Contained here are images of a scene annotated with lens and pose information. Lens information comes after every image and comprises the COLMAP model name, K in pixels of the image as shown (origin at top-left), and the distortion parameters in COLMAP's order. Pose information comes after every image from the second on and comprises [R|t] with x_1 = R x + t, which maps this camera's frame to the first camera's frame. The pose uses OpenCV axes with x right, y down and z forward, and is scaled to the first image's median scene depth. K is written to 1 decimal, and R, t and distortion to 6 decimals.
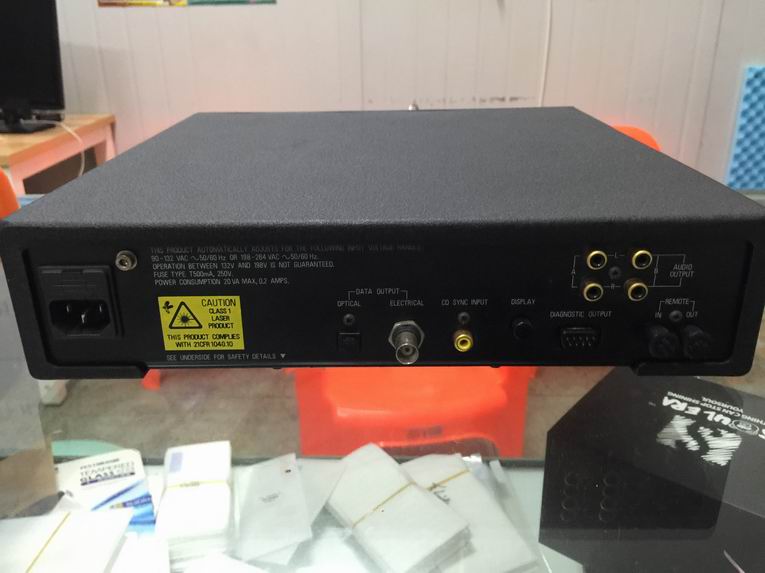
lens RADIAL K [[666.7, 0, 363.1], [0, 666.7, 286.9], [0, 0, 1]] dist [0.017133, -0.005079]
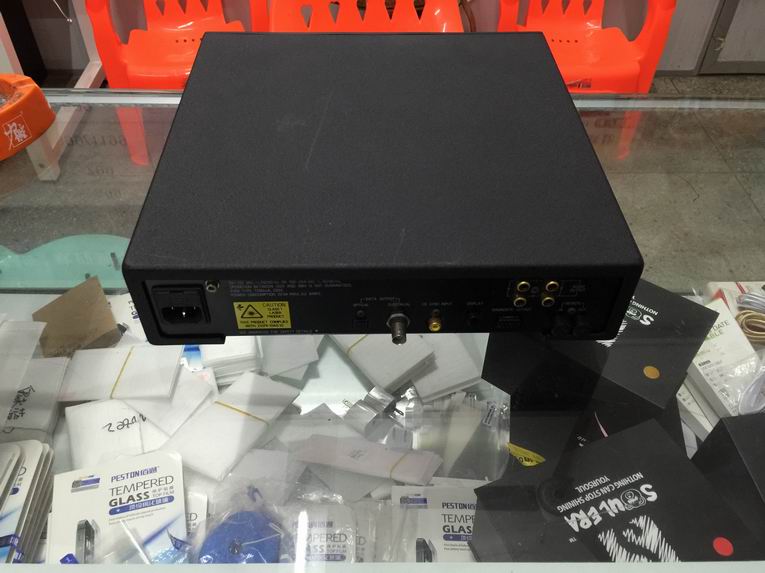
lens RADIAL K [[666.7, 0, 363.1], [0, 666.7, 286.9], [0, 0, 1]] dist [0.017133, -0.005079]
pose [[0.999091, -0.018106, 0.038583, -0.072772], [0.001102, 0.915952, 0.401286, -0.610691], [-0.042605, -0.400879, 0.915140, -0.363422]]
